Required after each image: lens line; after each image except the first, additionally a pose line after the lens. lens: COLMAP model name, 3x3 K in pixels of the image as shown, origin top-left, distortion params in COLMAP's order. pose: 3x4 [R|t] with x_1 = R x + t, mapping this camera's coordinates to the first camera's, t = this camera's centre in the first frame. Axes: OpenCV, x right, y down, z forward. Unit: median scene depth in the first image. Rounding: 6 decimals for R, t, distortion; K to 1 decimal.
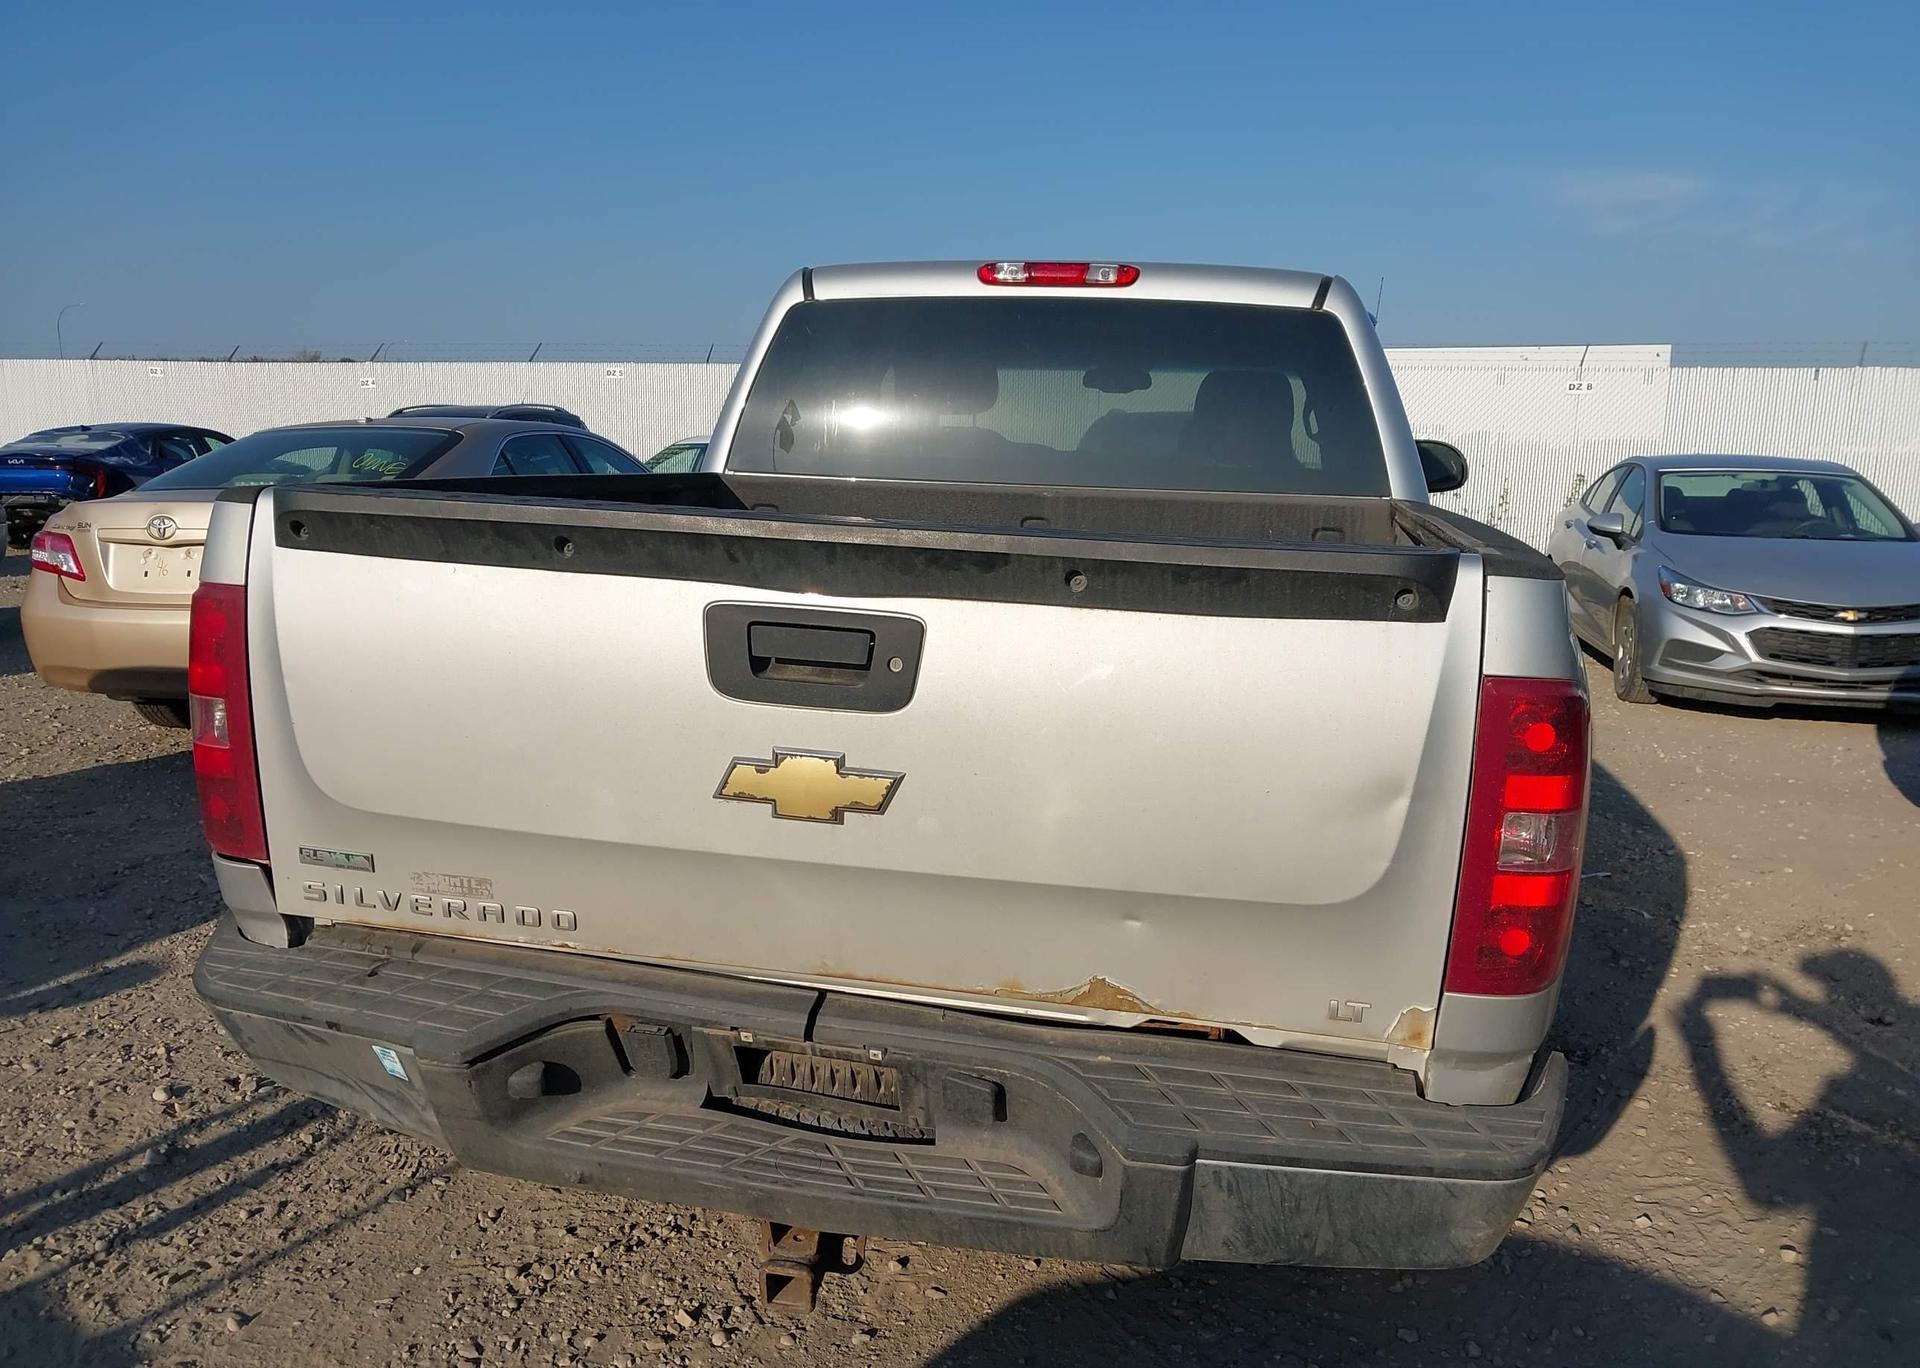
lens RADIAL K [[1483.4, 0, 962.2], [0, 1483.4, 686.7], [0, 0, 1]] dist [0.035692, -0.045213]
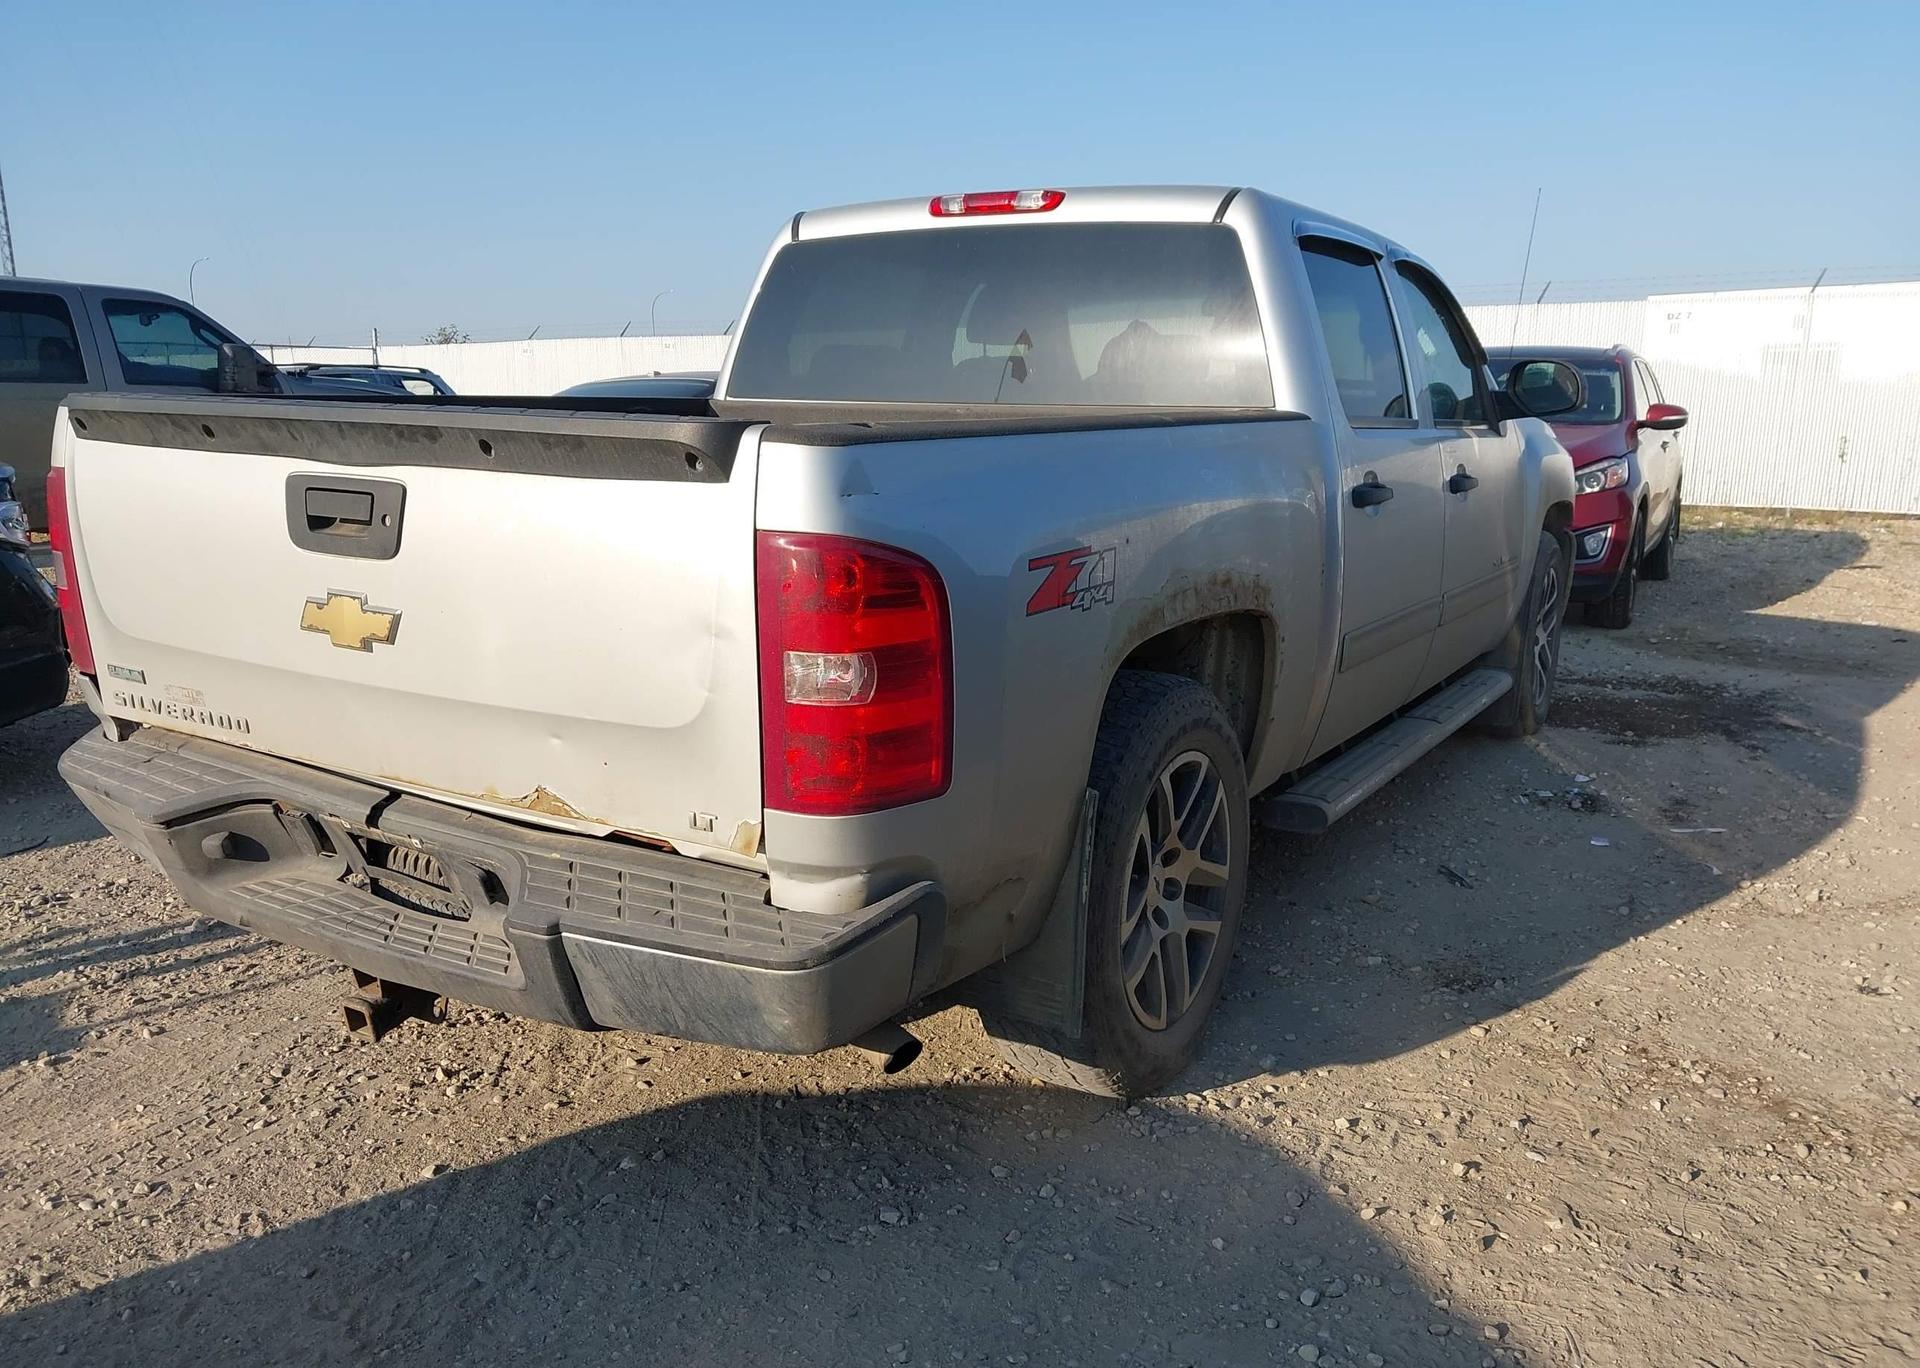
lens RADIAL K [[1483.4, 0, 967.1], [0, 1483.4, 686.1], [0, 0, 1]] dist [0.035692, -0.045213]
pose [[0.946439, 0.041254, -0.320237, 0.739051], [-0.032870, 0.998962, 0.031544, 0.060963], [0.321205, -0.019328, 0.946812, -0.026314]]
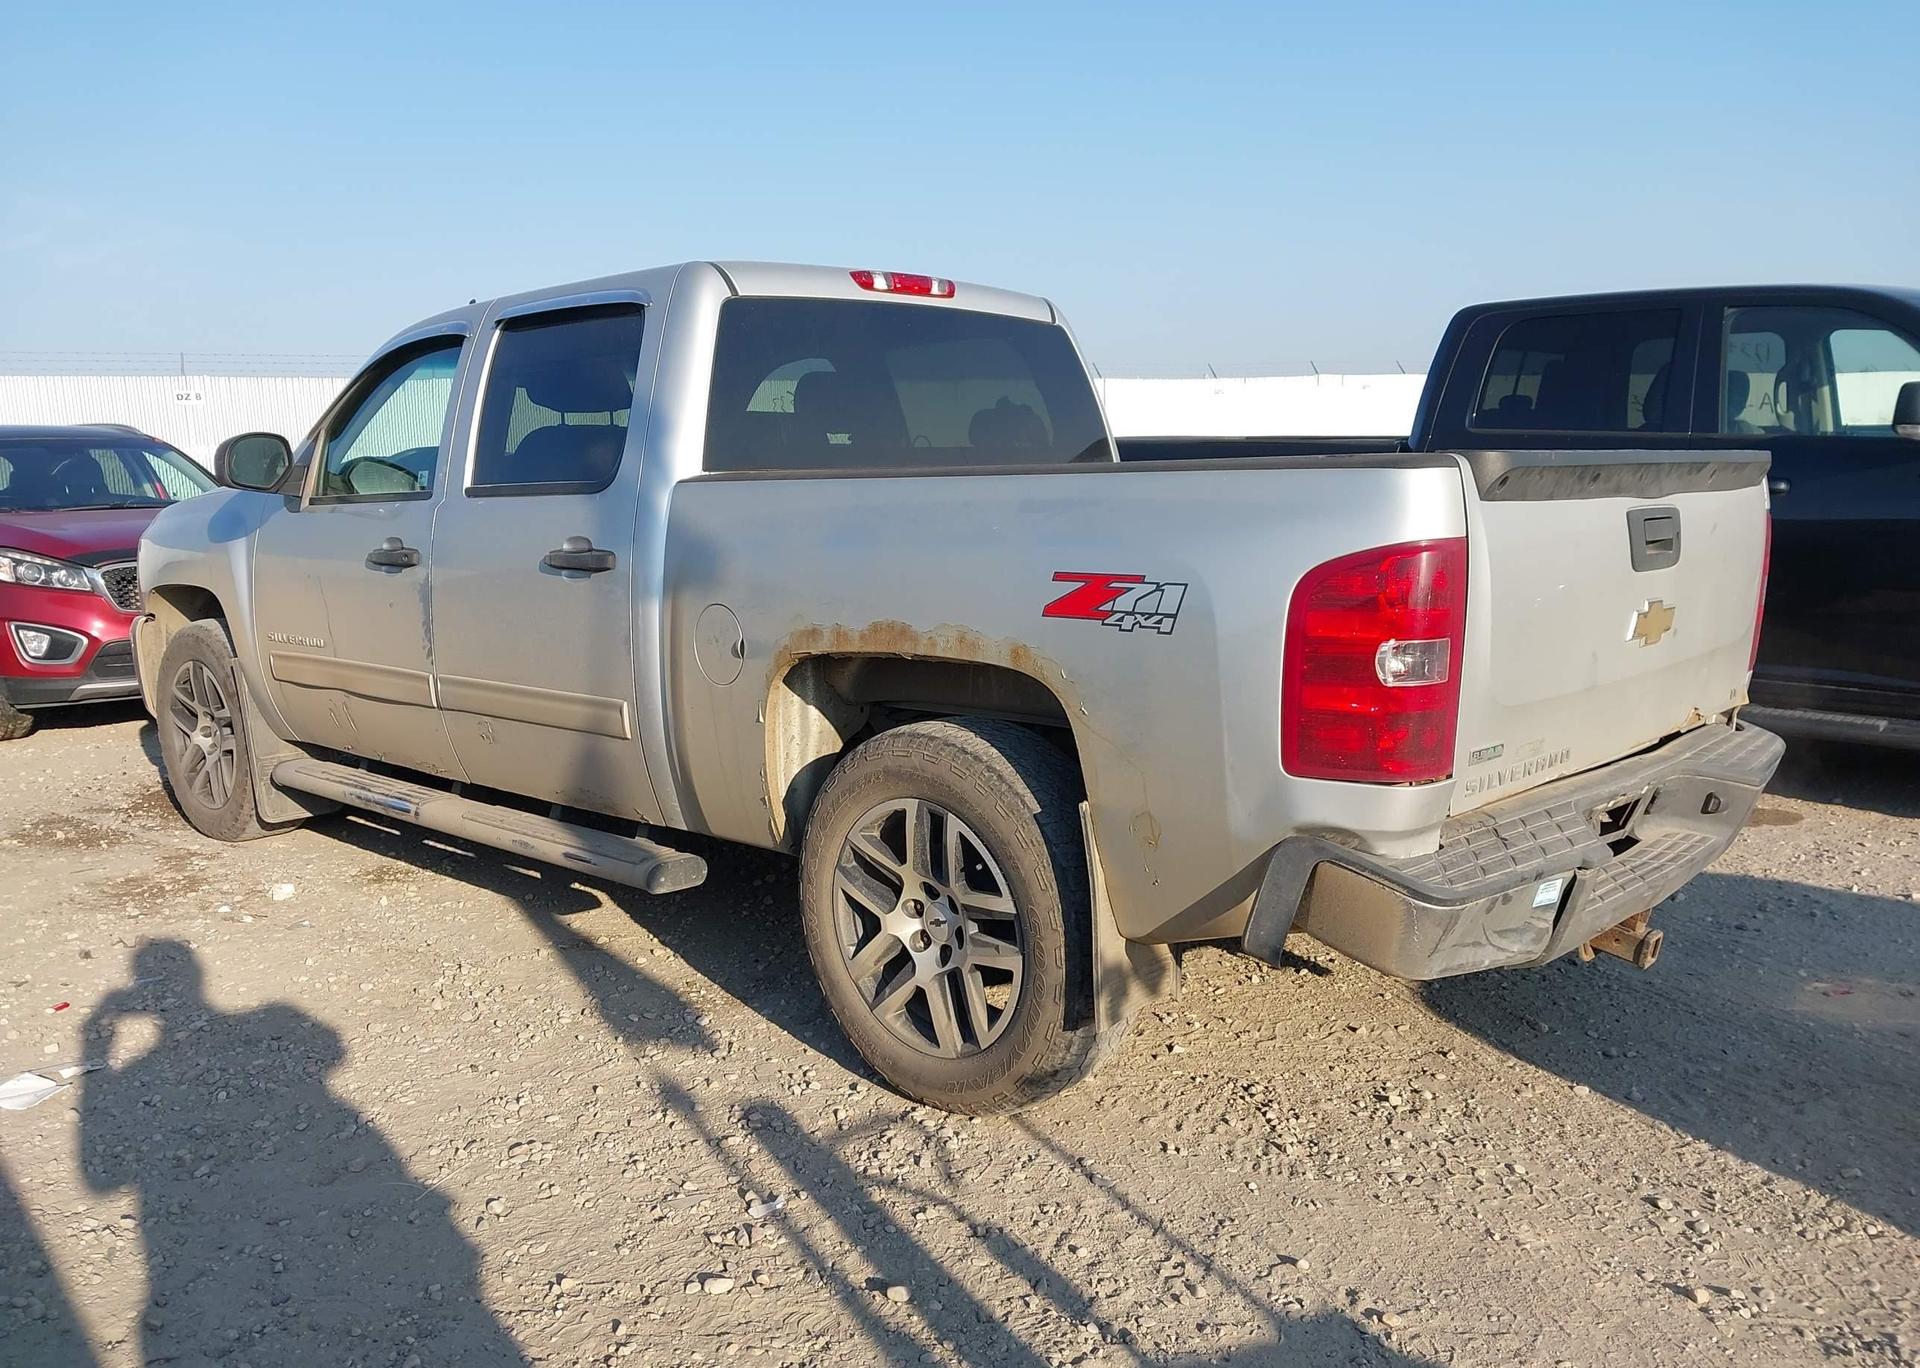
lens RADIAL K [[1483.4, 0, 941.3], [0, 1483.4, 699.5], [0, 0, 1]] dist [0.035692, -0.045213]
pose [[0.502196, -0.175338, 0.846792, -1.758438], [0.175824, 0.979478, 0.098538, -0.135180], [-0.846691, 0.099400, 0.522718, 0.762710]]
